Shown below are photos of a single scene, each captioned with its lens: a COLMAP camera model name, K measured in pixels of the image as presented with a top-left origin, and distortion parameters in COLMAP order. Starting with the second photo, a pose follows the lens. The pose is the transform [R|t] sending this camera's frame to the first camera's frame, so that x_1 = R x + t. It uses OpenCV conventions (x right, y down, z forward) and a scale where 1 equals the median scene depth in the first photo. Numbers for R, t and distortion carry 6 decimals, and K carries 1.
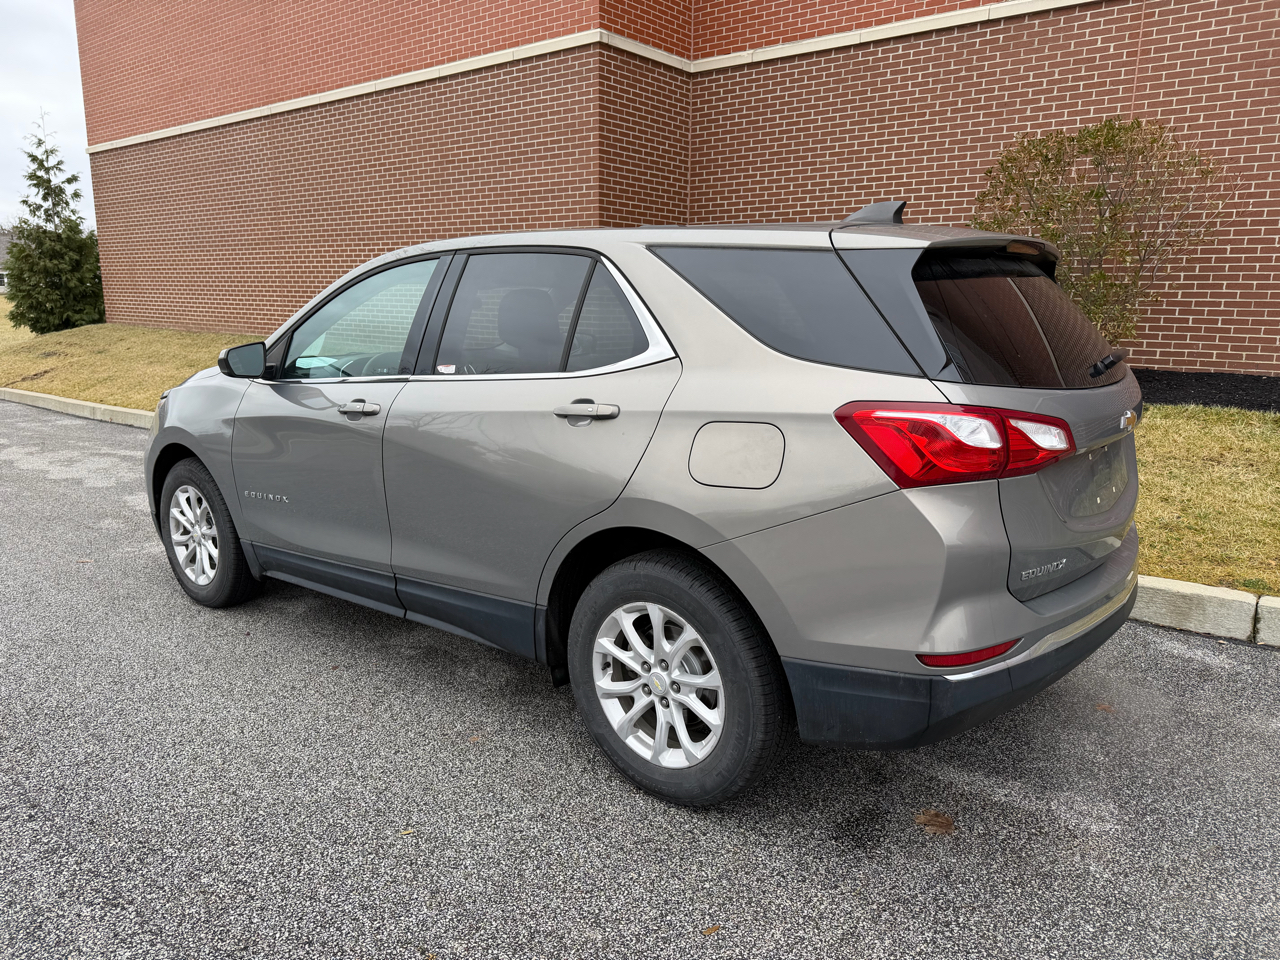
lens RADIAL K [[902.7, 0, 638.1], [0, 902.7, 484.9], [0, 0, 1]] dist [0.035578, -0.039316]
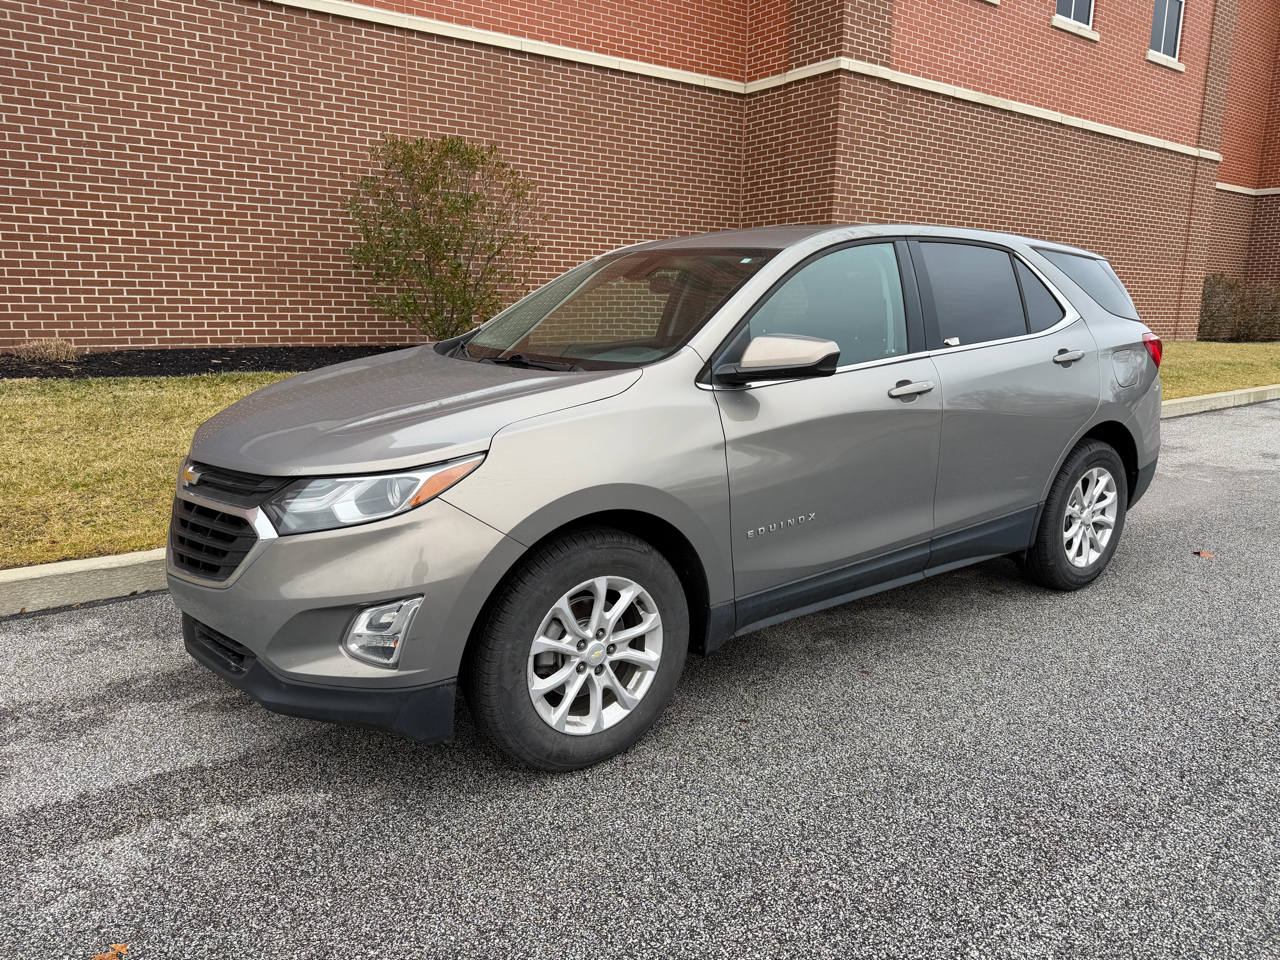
lens RADIAL K [[902.7, 0, 640.1], [0, 902.7, 484.3], [0, 0, 1]] dist [0.035578, -0.039316]
pose [[0.248135, -0.197545, 0.948370, -1.170226], [0.187347, 0.970291, 0.153092, -0.165073], [-0.950437, 0.139687, 0.277773, 0.878862]]
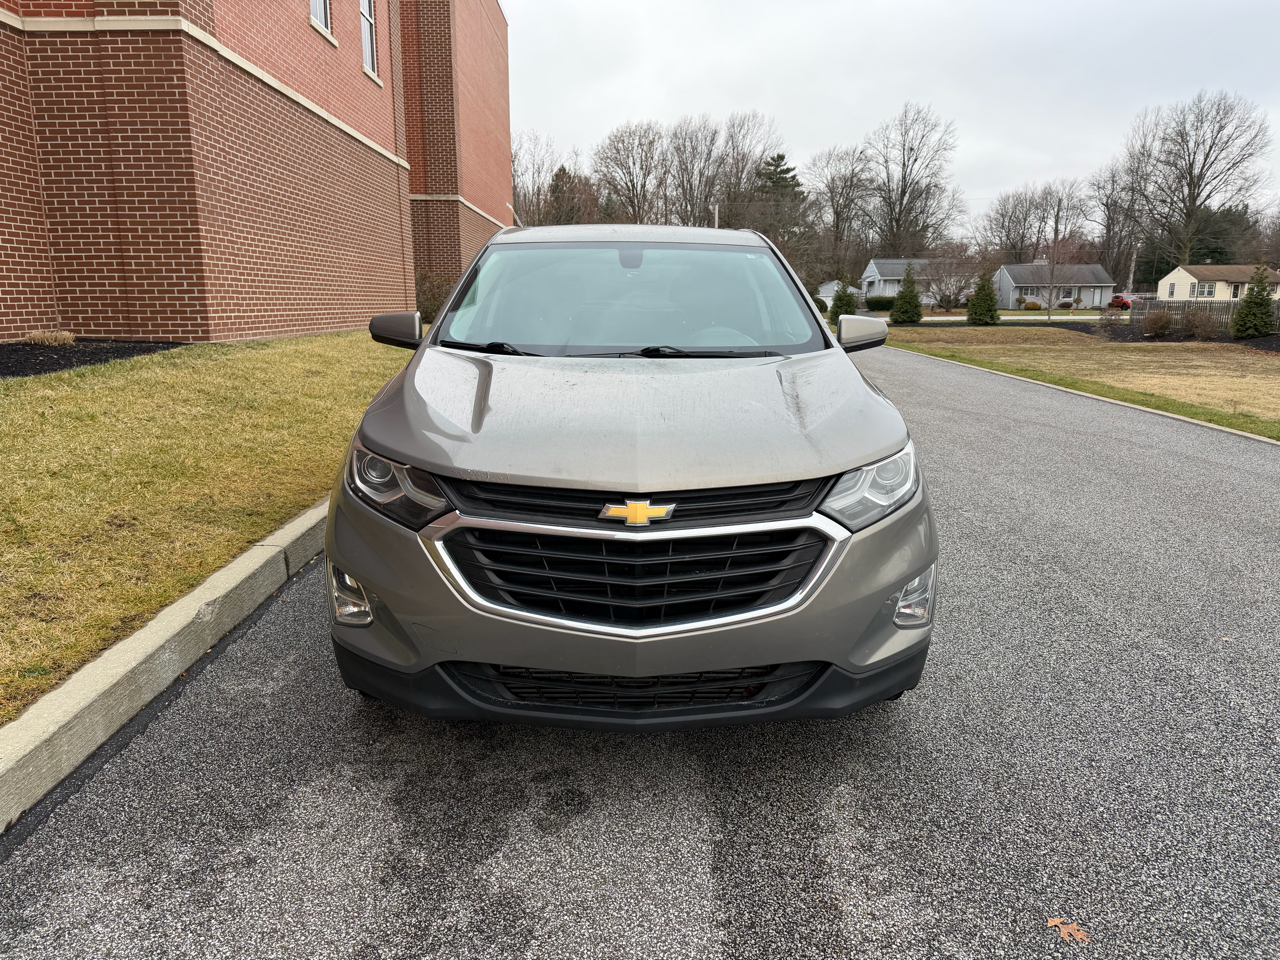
lens RADIAL K [[902.7, 0, 641.9], [0, 902.7, 480.9], [0, 0, 1]] dist [0.035578, -0.039316]
pose [[-0.649104, -0.162456, 0.743150, -1.005935], [0.148347, 0.931139, 0.333125, -0.340897], [-0.746095, 0.326477, -0.580306, 1.738381]]
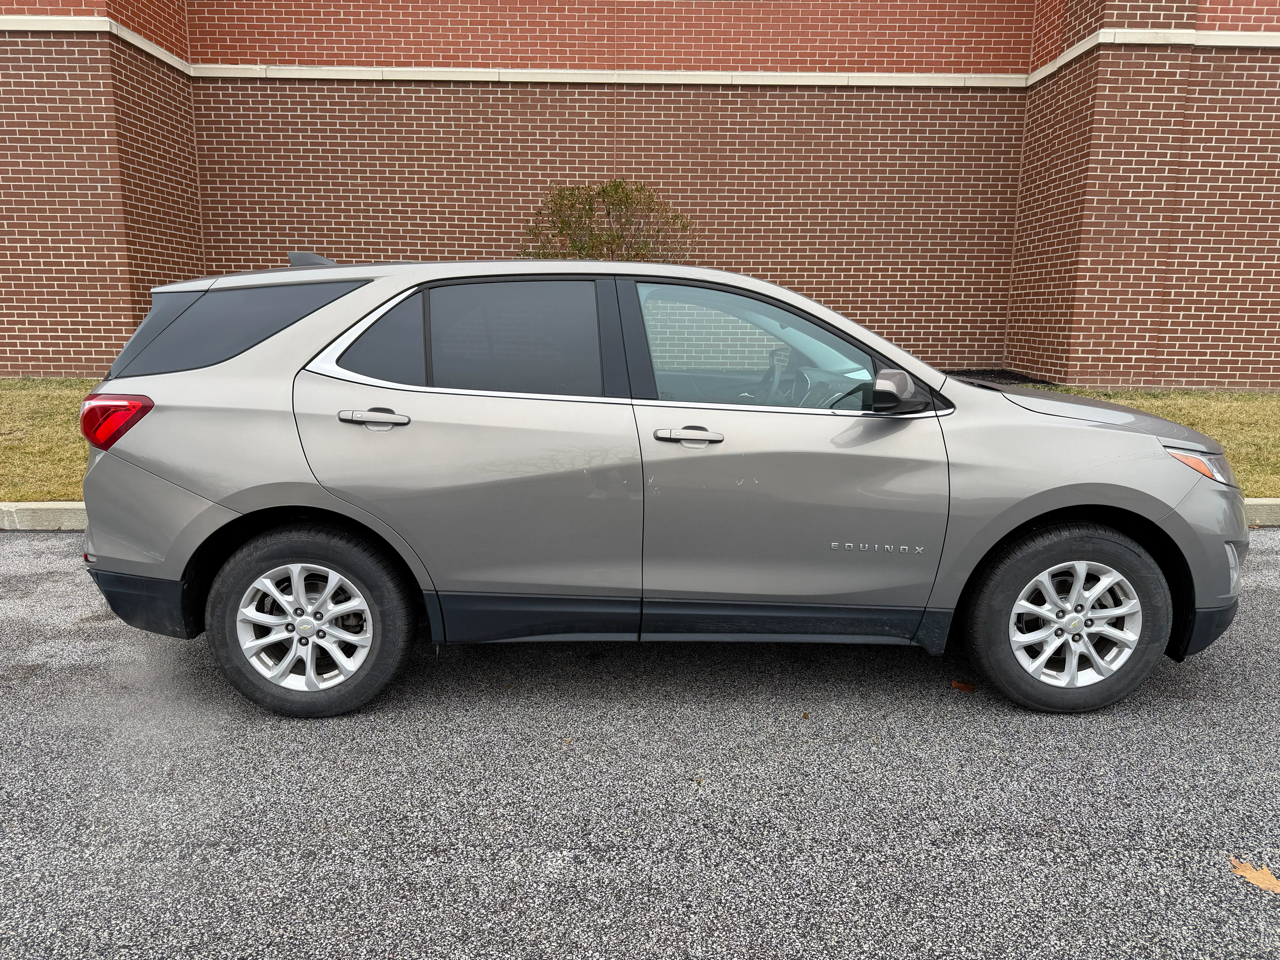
lens RADIAL K [[902.7, 0, 635.0], [0, 902.7, 488.2], [0, 0, 1]] dist [0.035578, -0.039316]
pose [[0.773704, -0.120920, 0.621901, -0.598476], [0.125227, 0.991439, 0.036977, -0.003587], [-0.621048, 0.049269, 0.782223, -0.042701]]
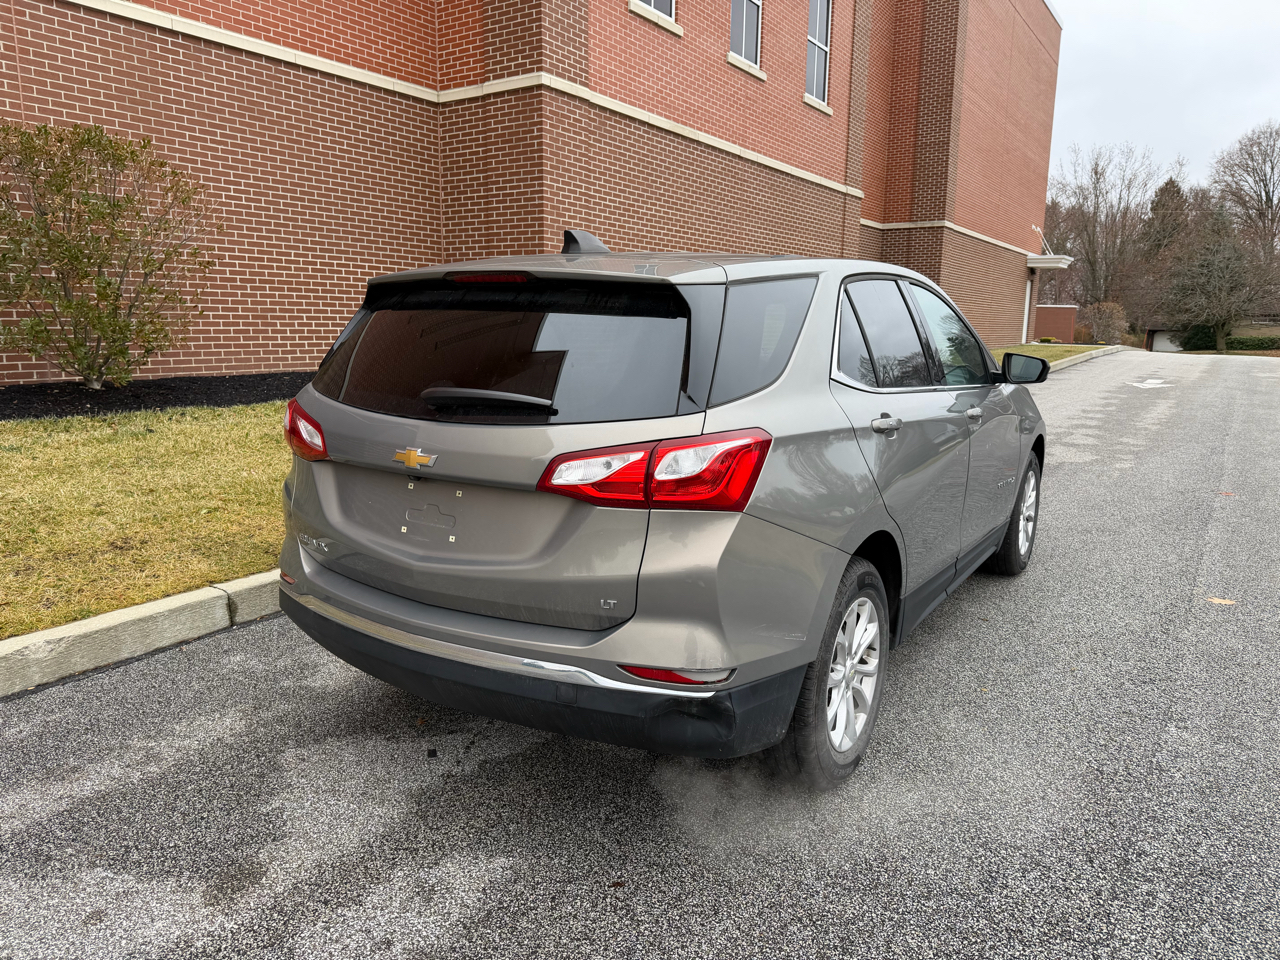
lens RADIAL K [[902.7, 0, 639.3], [0, 902.7, 487.9], [0, 0, 1]] dist [0.035578, -0.039316]
pose [[-0.098607, -0.189983, 0.976823, -1.001666], [0.191289, 0.959682, 0.205959, -0.212448], [-0.976568, 0.207164, -0.058290, 1.004267]]
